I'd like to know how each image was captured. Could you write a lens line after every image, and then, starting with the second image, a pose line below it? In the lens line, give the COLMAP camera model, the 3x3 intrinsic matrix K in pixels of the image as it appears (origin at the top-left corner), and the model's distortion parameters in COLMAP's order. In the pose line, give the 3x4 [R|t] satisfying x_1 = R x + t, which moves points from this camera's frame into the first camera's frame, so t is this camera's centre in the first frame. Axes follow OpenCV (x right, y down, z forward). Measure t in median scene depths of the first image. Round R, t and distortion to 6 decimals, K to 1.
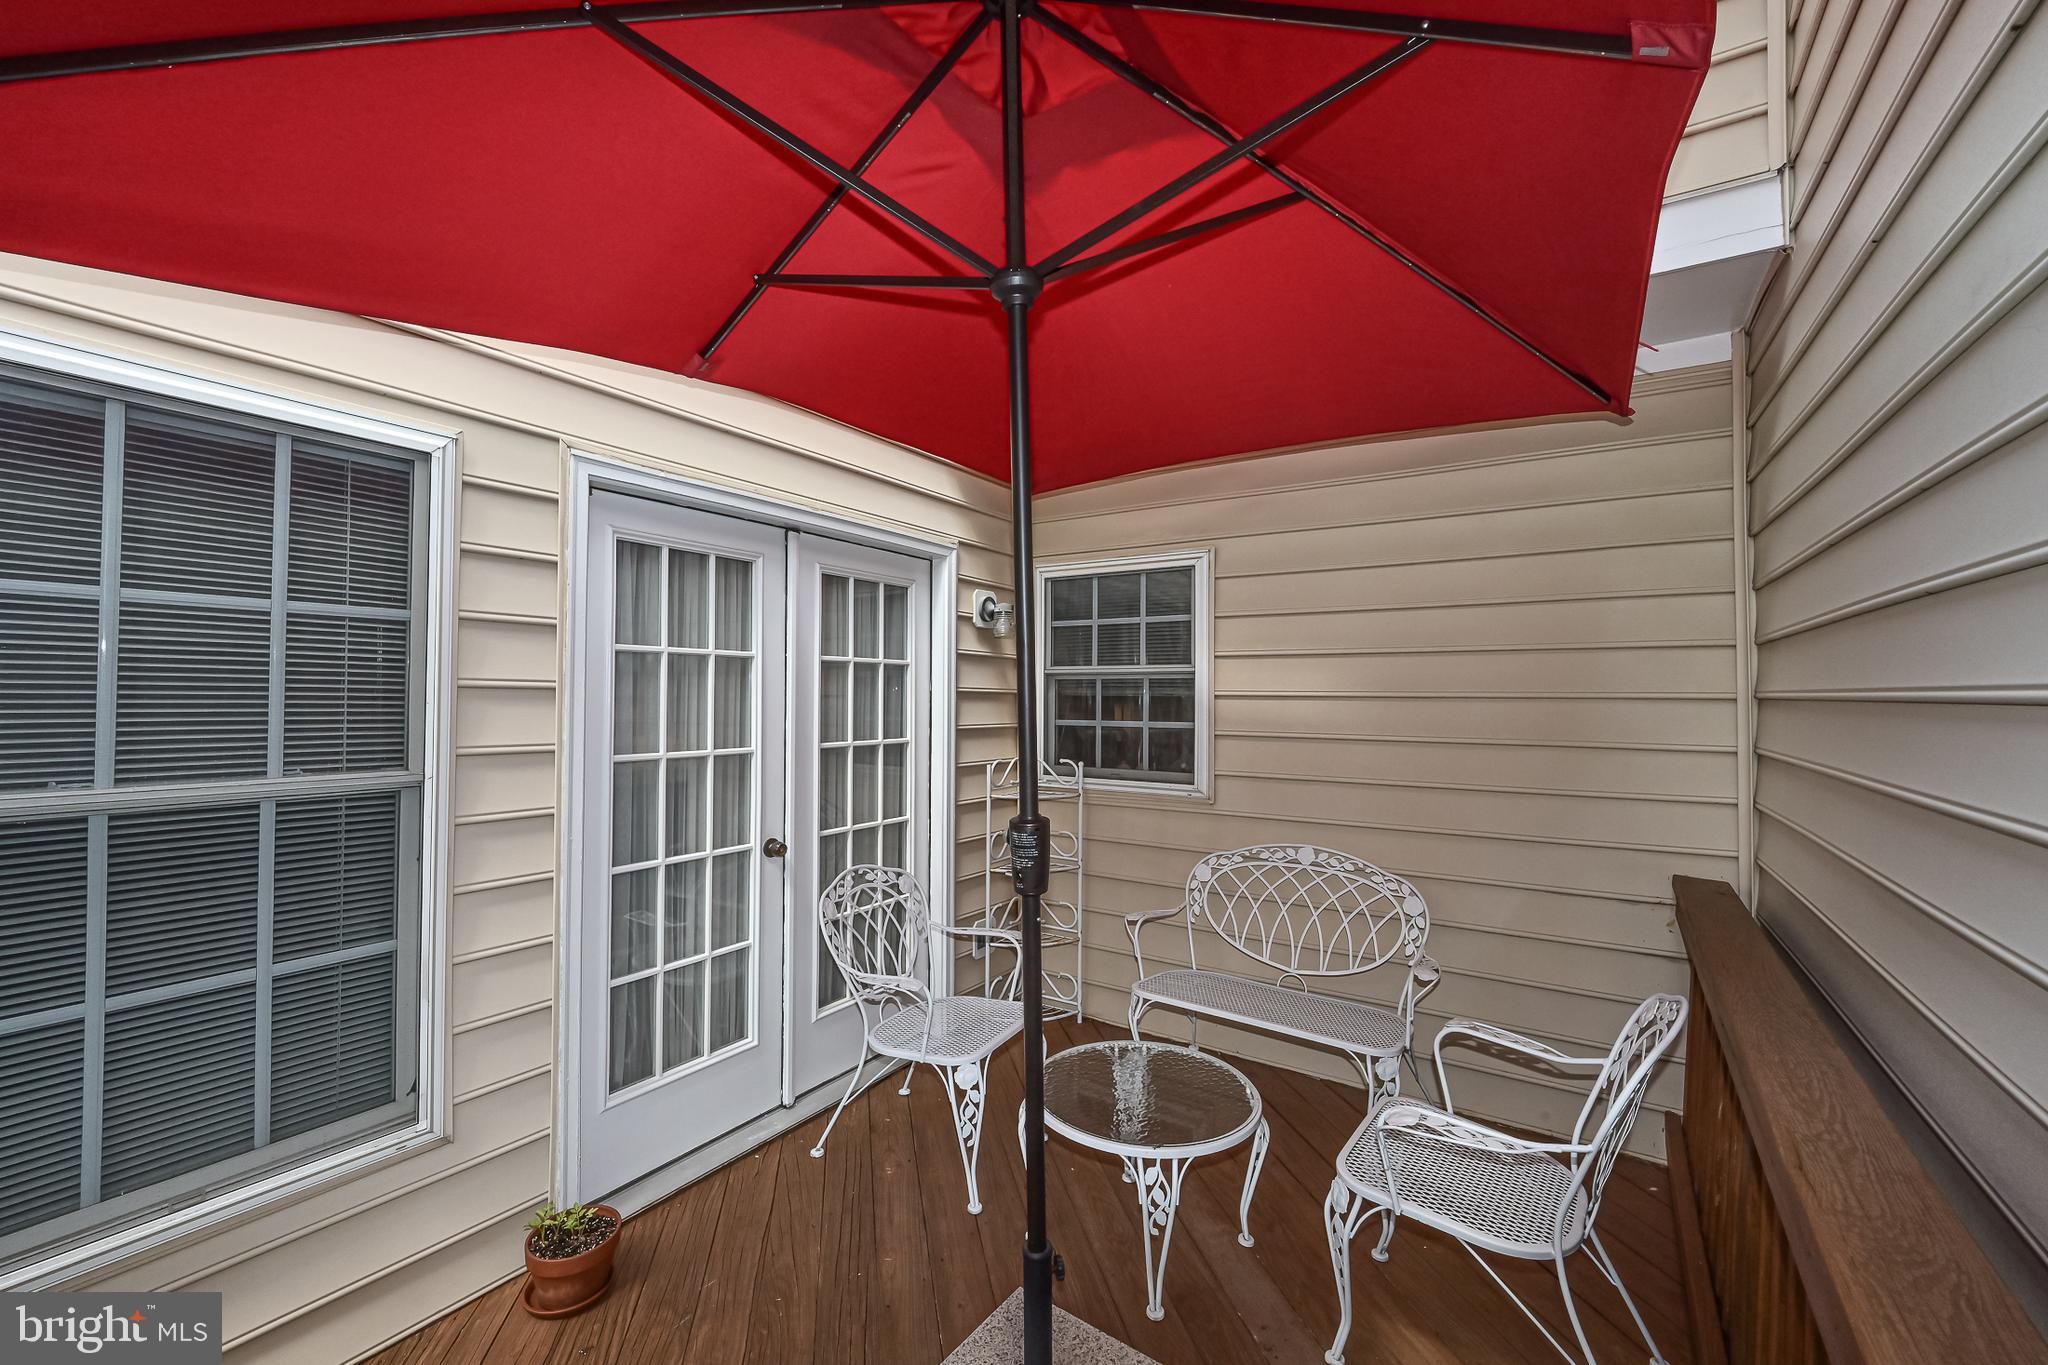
lens RADIAL K [[828.8, 0, 1026.5], [0, 828.8, 686.0], [0, 0, 1]] dist [-0.002090, 0.000080]
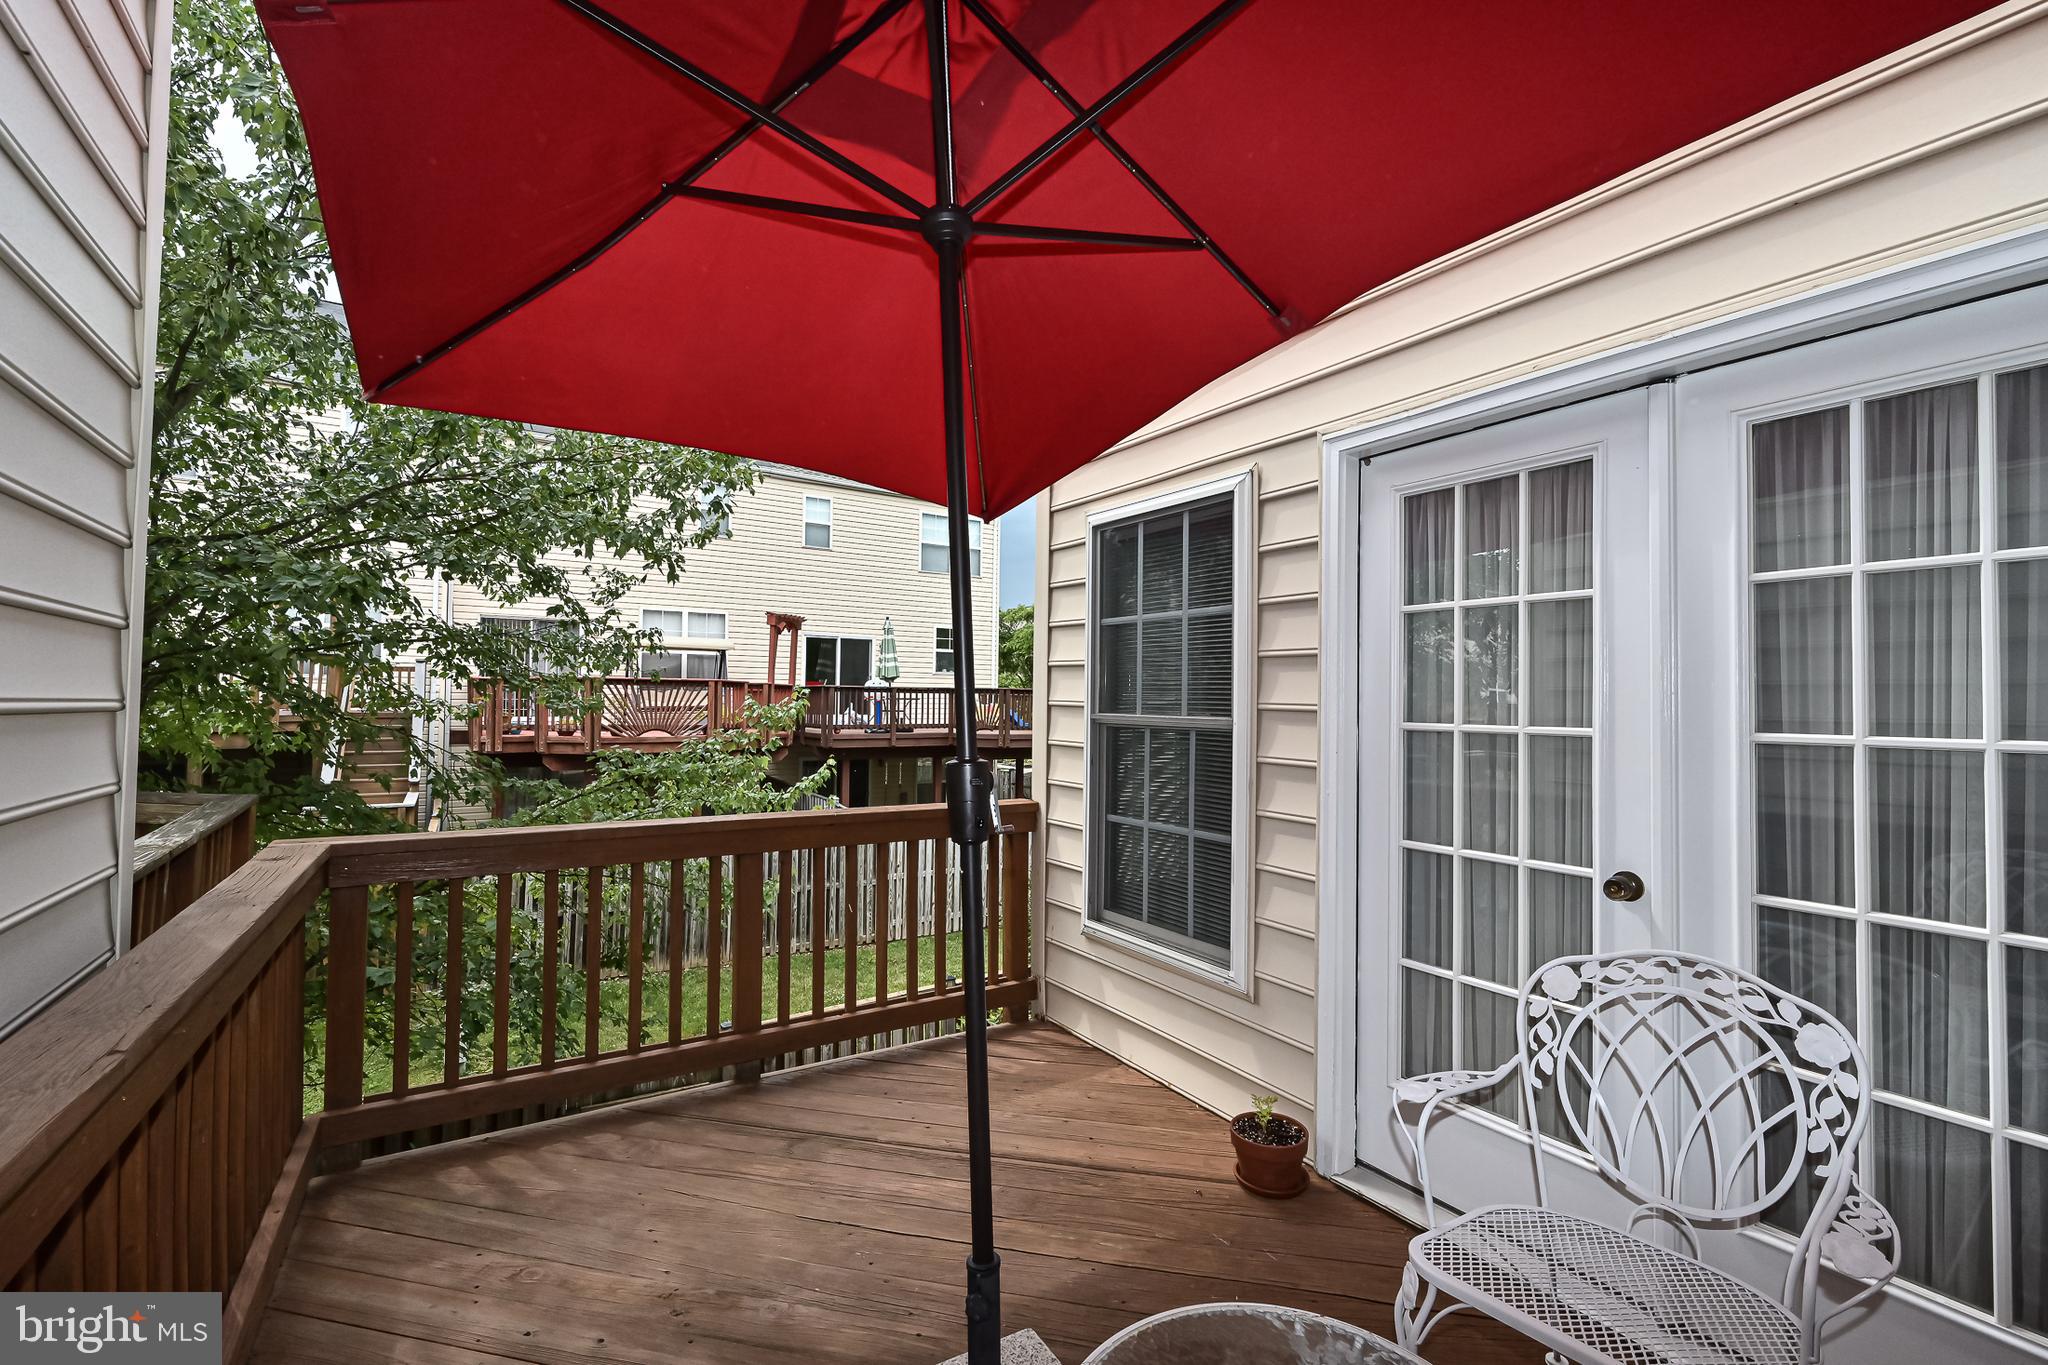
lens RADIAL K [[883.8, 0, 1021.4], [0, 883.8, 689.9], [0, 0, 1]] dist [0.000848, 0.000055]
pose [[-0.395806, -0.008820, -0.918292, 0.706760], [0.012588, 0.999808, -0.015029, 0.062852], [0.918248, -0.017508, -0.395619, 1.146620]]
